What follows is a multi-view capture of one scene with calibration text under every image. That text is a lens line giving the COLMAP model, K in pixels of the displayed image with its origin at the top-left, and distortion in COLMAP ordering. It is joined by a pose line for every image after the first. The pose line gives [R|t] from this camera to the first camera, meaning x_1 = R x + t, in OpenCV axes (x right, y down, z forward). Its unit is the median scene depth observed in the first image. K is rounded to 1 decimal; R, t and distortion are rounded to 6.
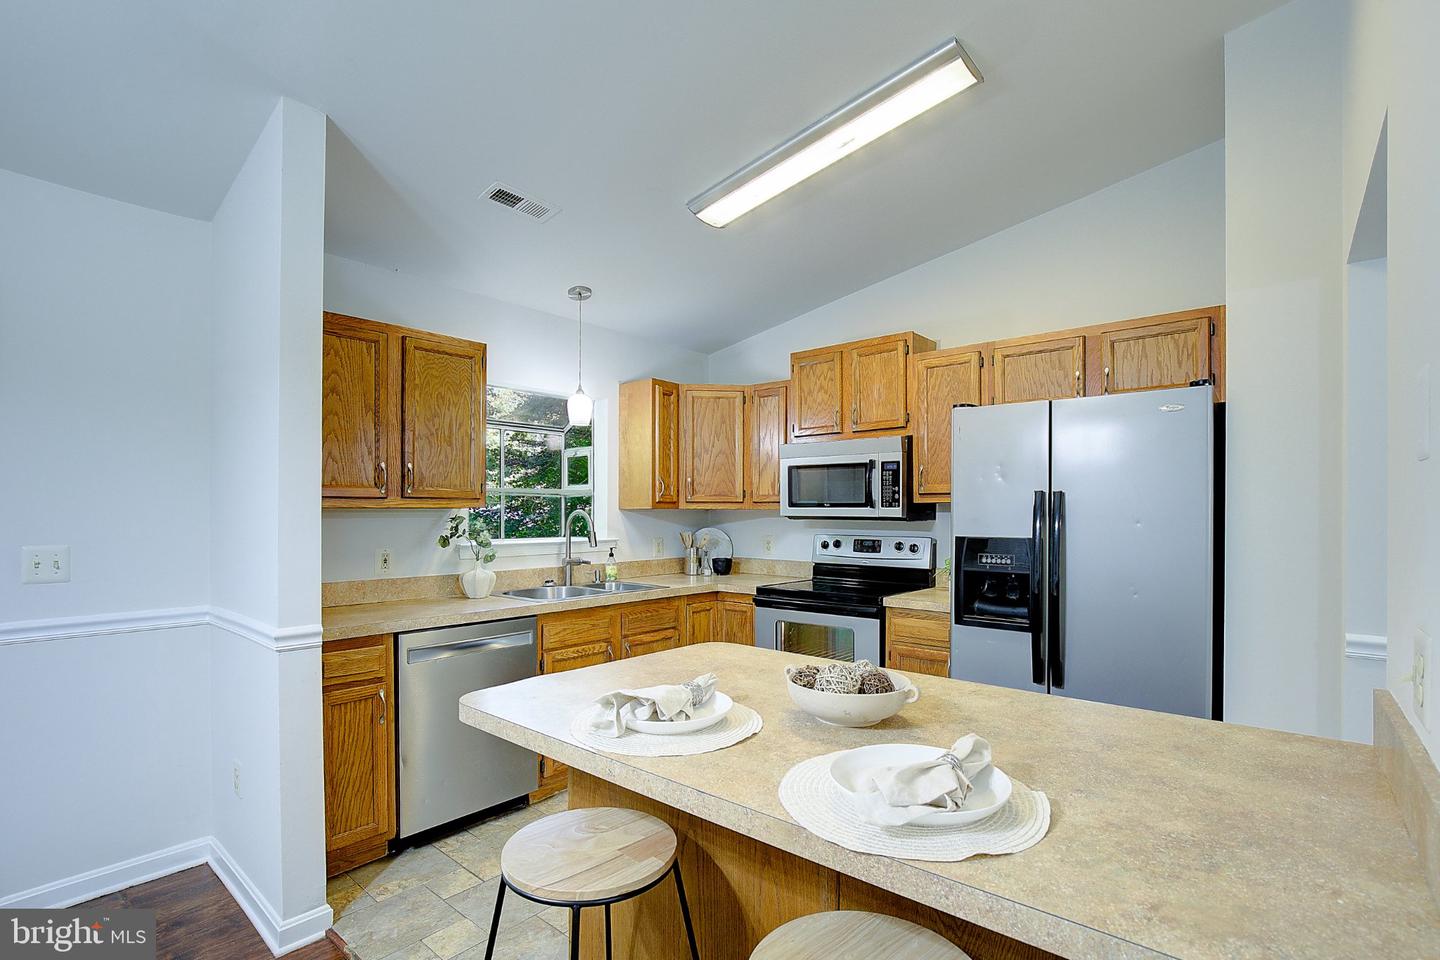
lens RADIAL K [[674.1, 0, 699.2], [0, 674.1, 516.1], [0, 0, 1]] dist [-0.023361, 0.003216]
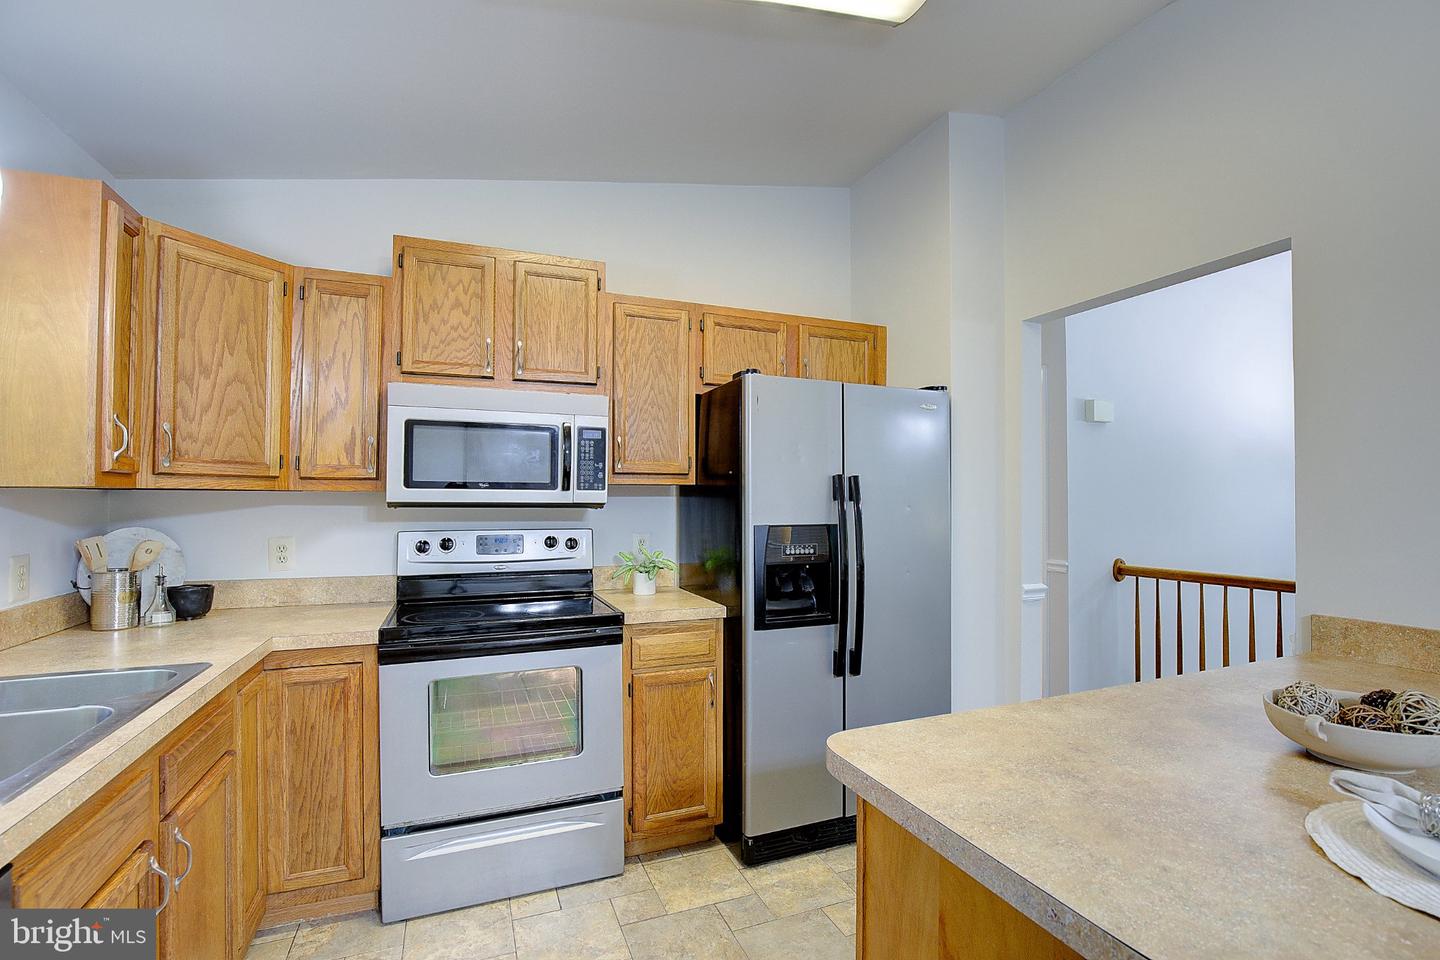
lens RADIAL K [[674.1, 0, 730.5], [0, 674.1, 484.8], [0, 0, 1]] dist [-0.023361, 0.003216]
pose [[0.425822, 0.017054, 0.904646, -0.296487], [0.003113, 0.999789, -0.020313, -0.002780], [-0.904802, 0.011466, 0.425679, 0.502983]]
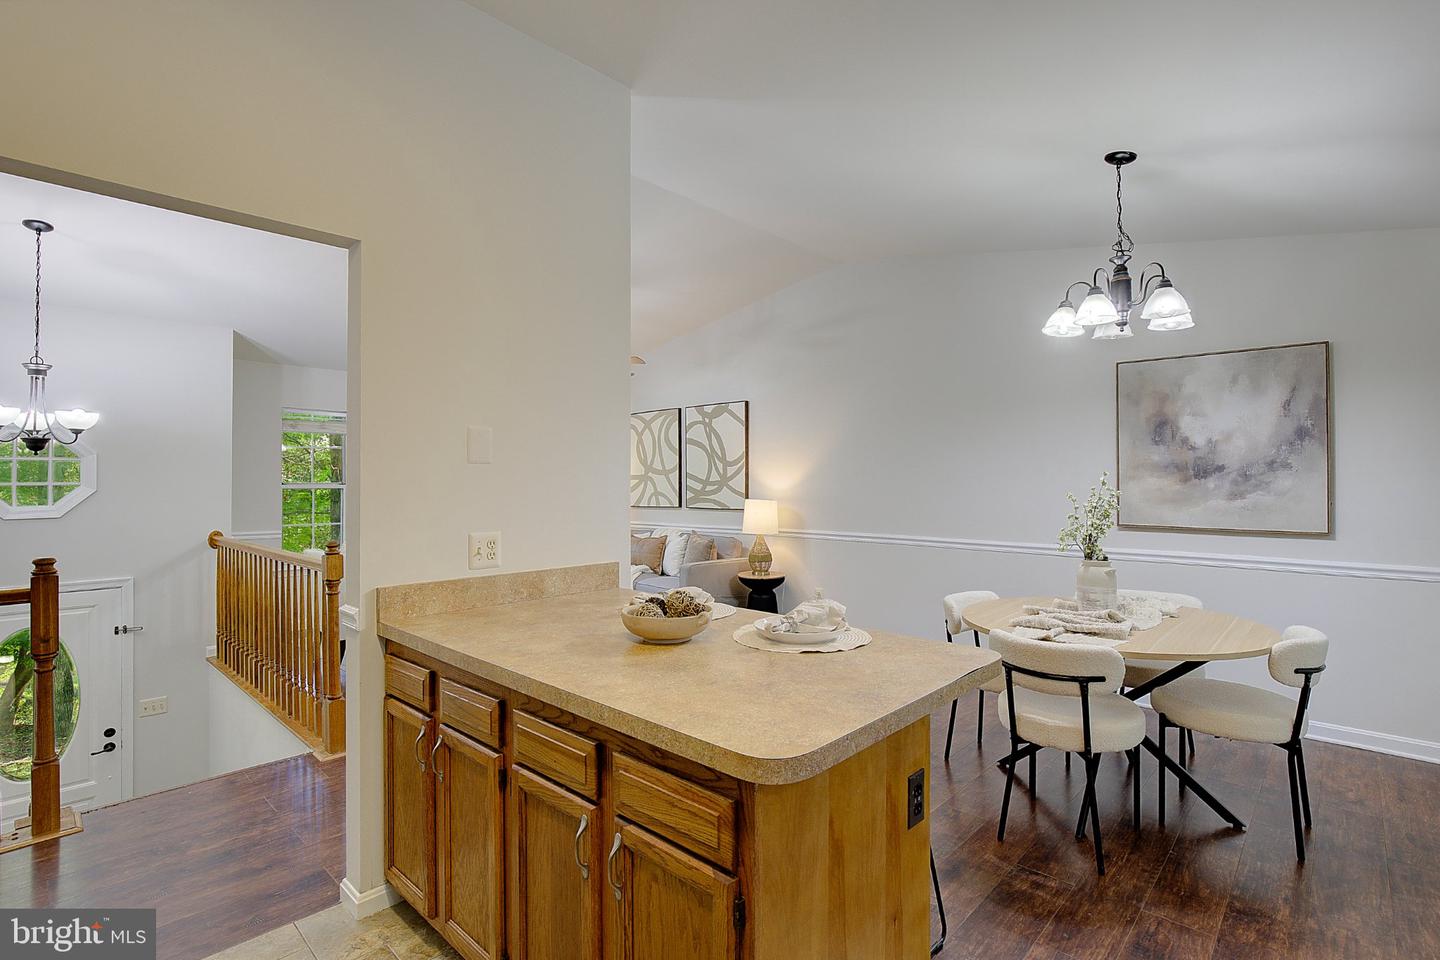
lens RADIAL K [[674.1, 0, 750.2], [0, 674.1, 475.0], [0, 0, 1]] dist [-0.023361, 0.003216]
pose [[-0.999847, -0.000966, -0.017481, 0.032017], [-0.000848, 0.999977, -0.006717, -0.005658], [0.017487, -0.006701, -0.999825, 0.881221]]
